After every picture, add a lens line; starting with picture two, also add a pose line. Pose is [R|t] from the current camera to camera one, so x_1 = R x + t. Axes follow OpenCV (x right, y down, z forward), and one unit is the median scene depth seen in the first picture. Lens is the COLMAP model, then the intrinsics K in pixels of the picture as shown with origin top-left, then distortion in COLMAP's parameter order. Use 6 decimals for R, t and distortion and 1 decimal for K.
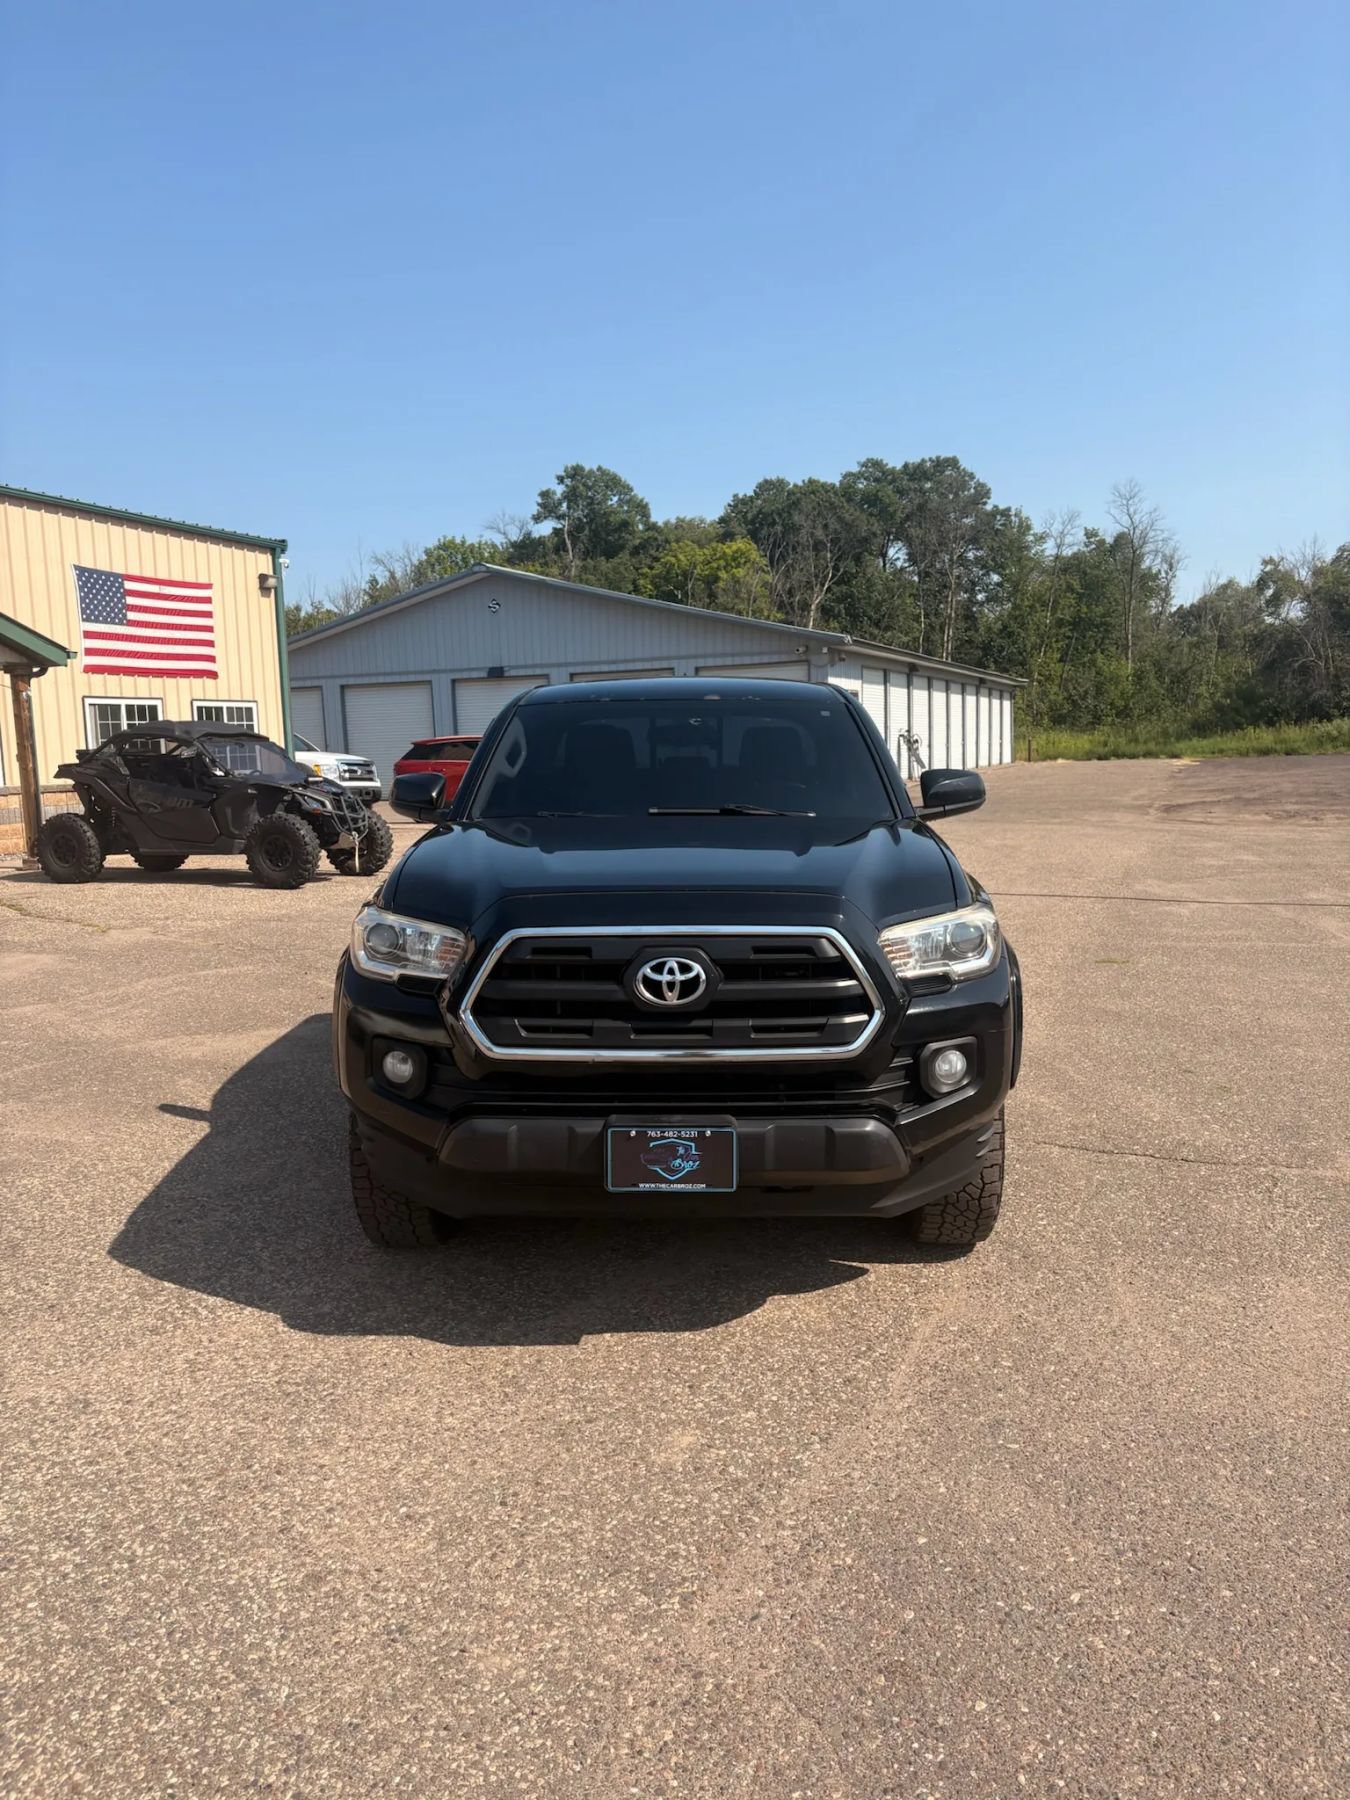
lens RADIAL K [[1361.1, 0, 676.3], [0, 1361.1, 912.2], [0, 0, 1]] dist [0.033882, -0.032478]
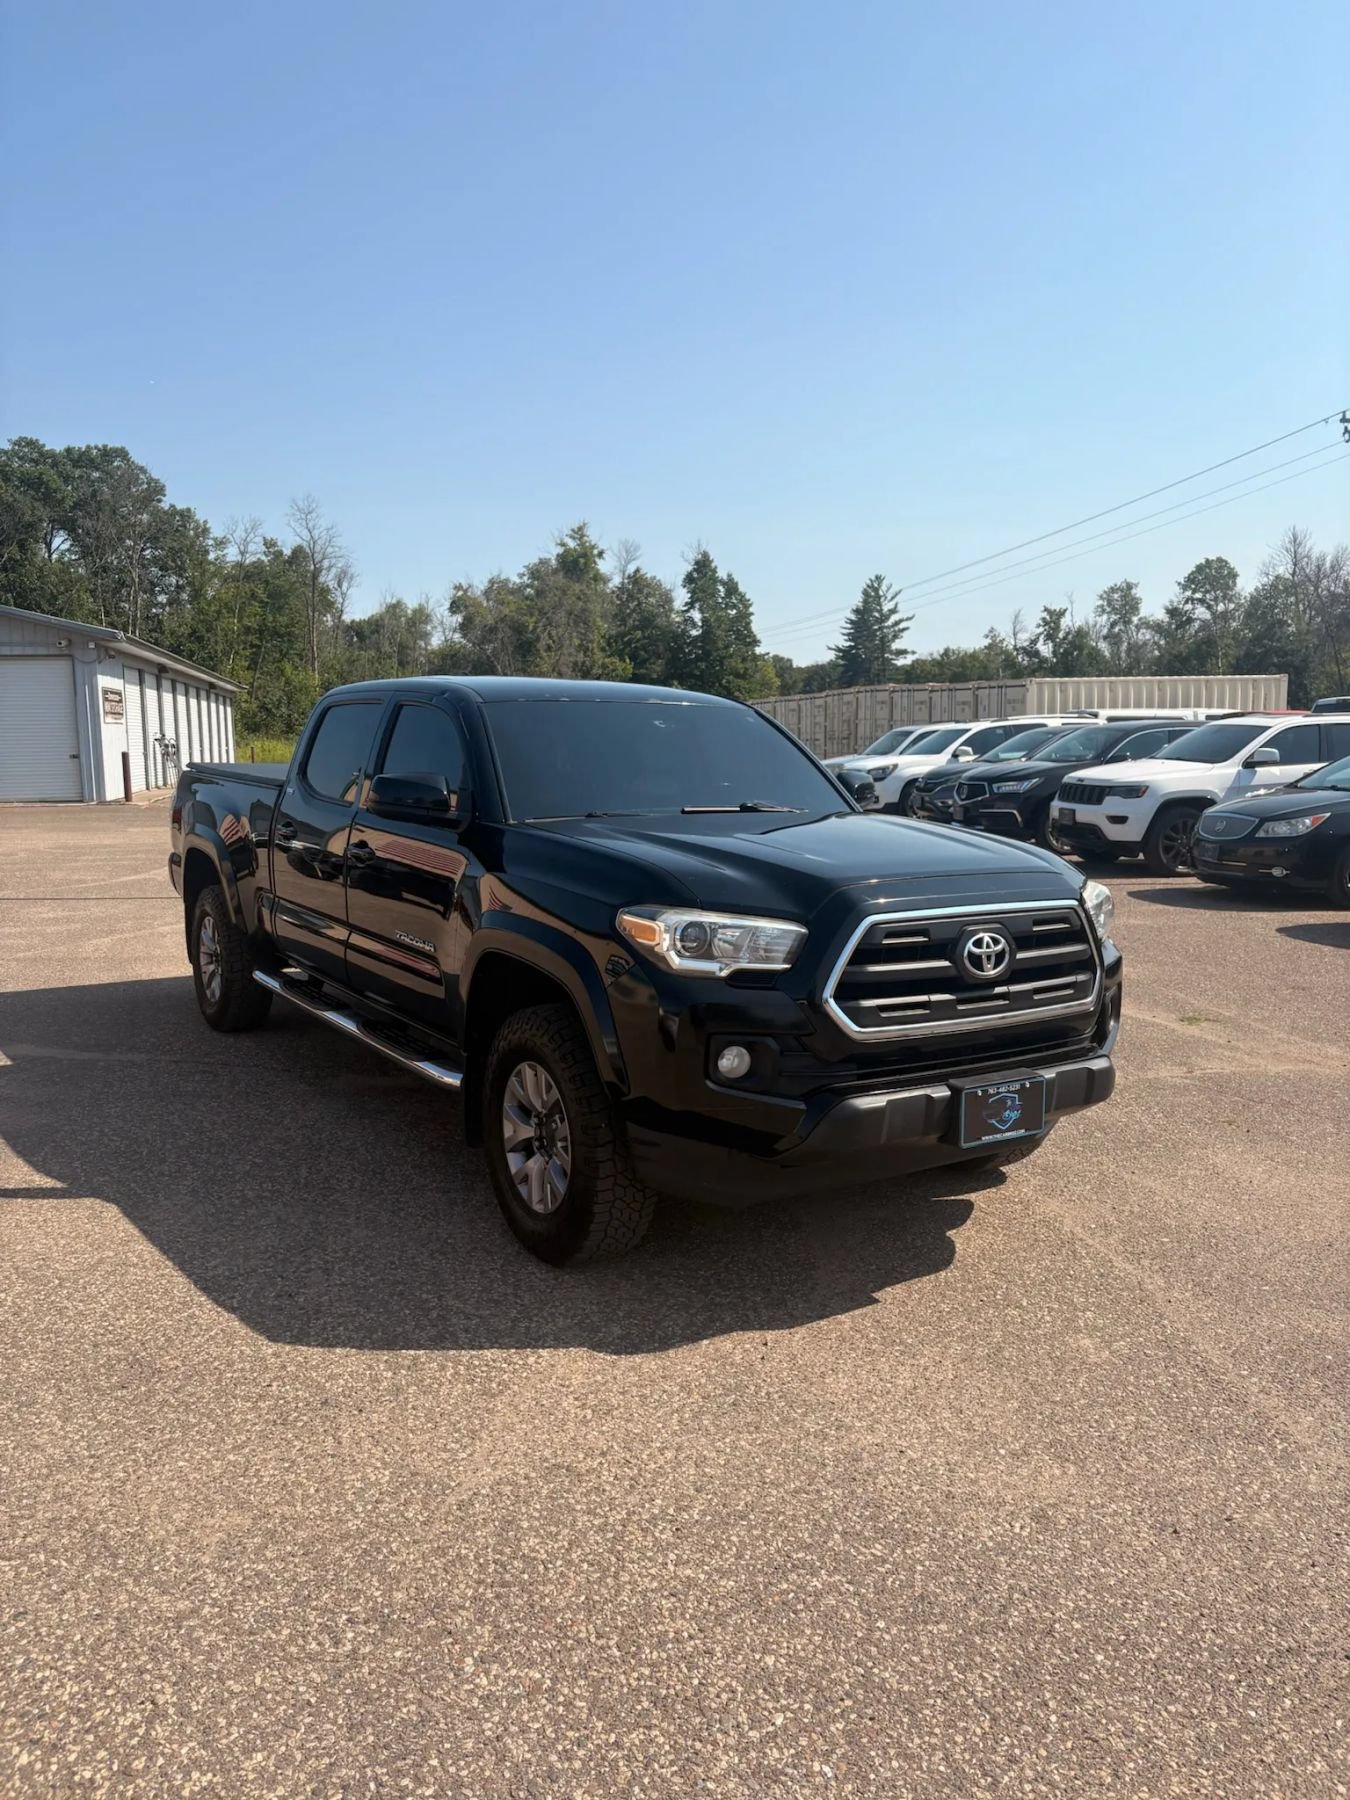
lens RADIAL K [[1361.1, 0, 668.7], [0, 1361.1, 908.5], [0, 0, 1]] dist [0.033882, -0.032478]
pose [[0.829458, -0.051715, 0.556170, -0.176443], [0.056634, 0.998360, 0.008368, -0.002363], [-0.555691, 0.024558, 0.831026, 0.043040]]
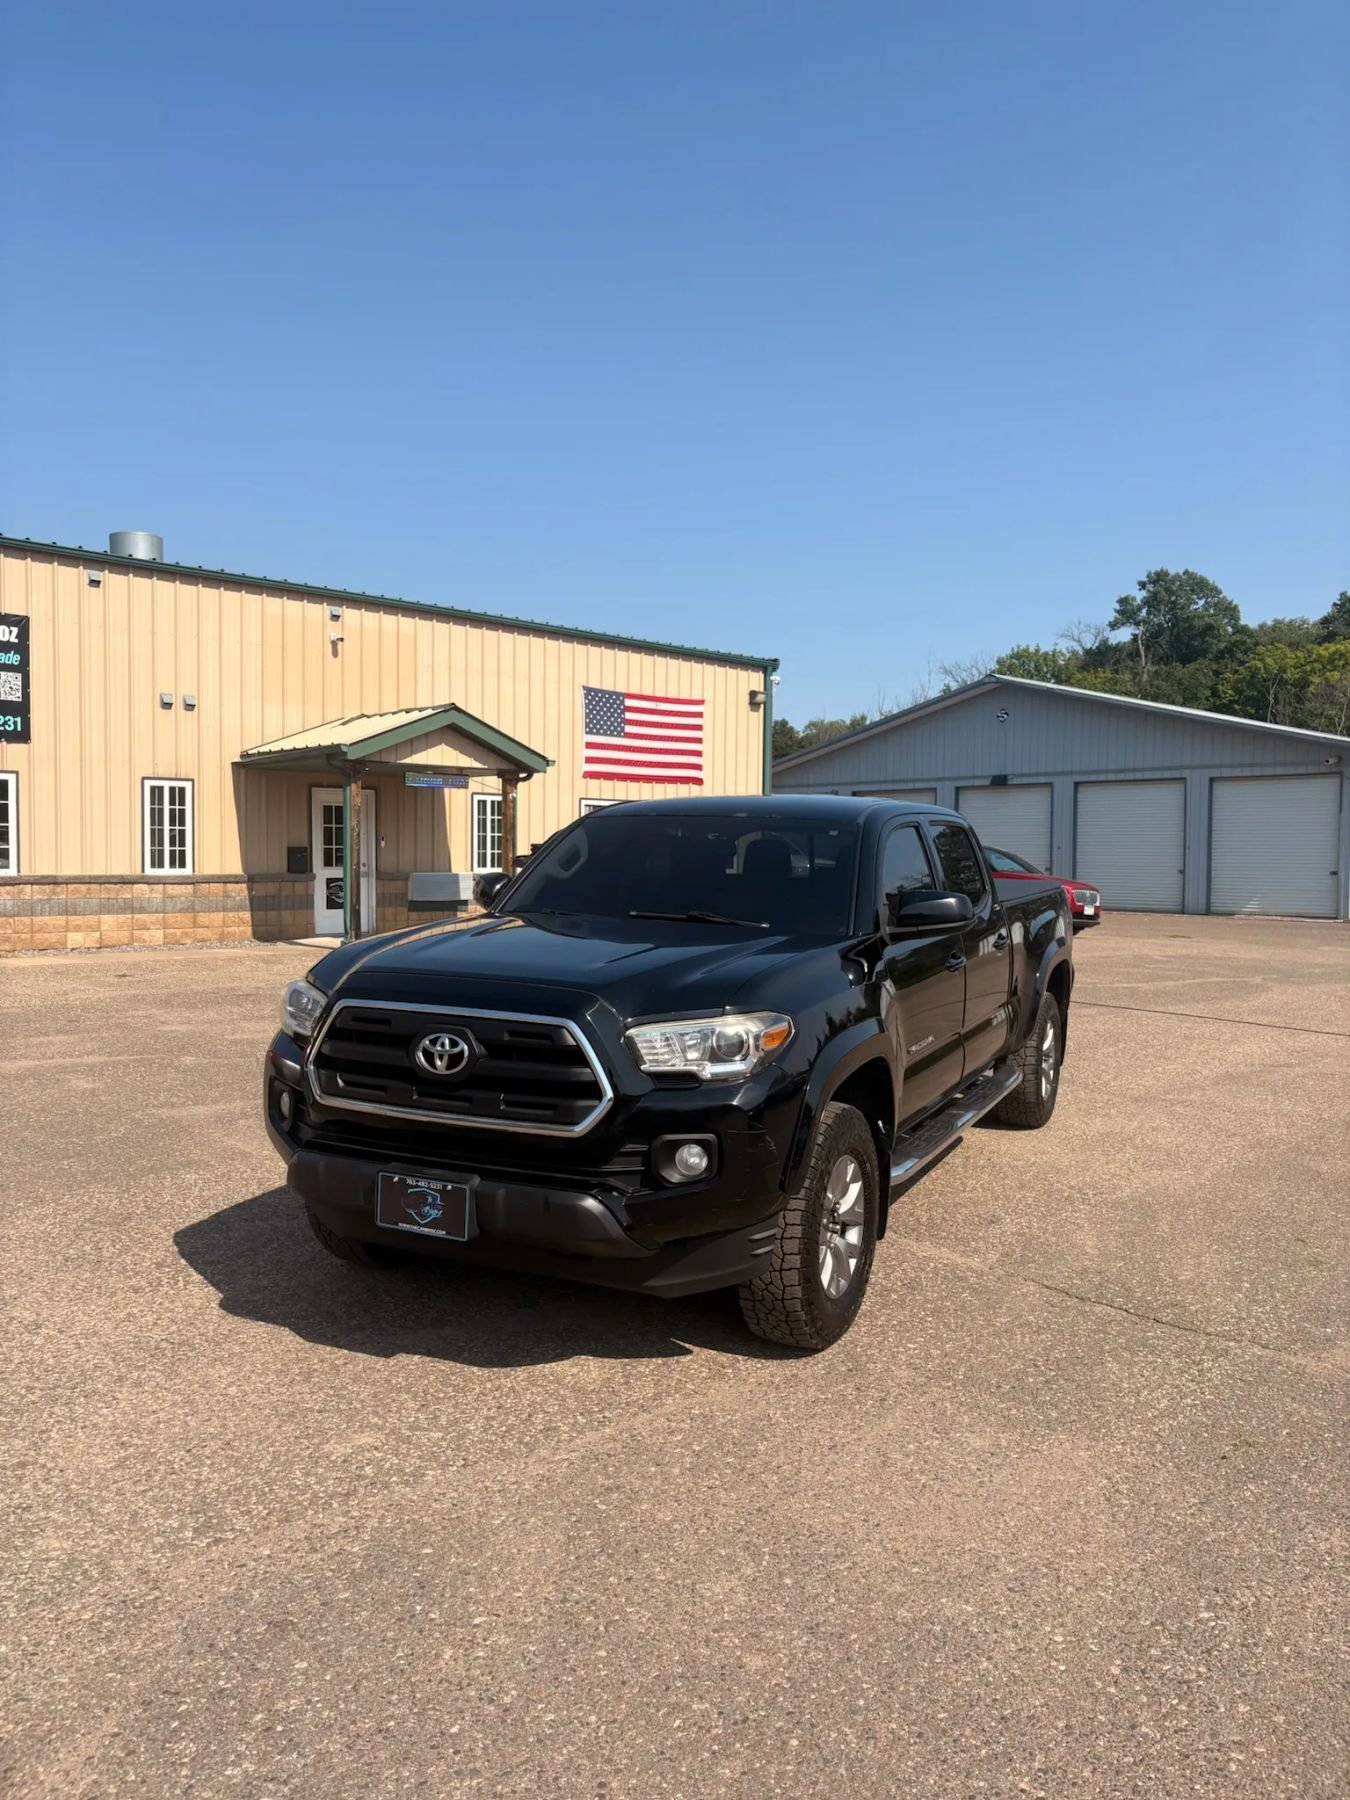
lens RADIAL K [[1361.1, 0, 679.9], [0, 1361.1, 902.7], [0, 0, 1]] dist [0.033882, -0.032478]
pose [[0.912637, 0.051847, -0.405470, 0.136883], [-0.085145, 0.994278, -0.064508, -0.004327], [0.399806, 0.093396, 0.911829, -0.002176]]
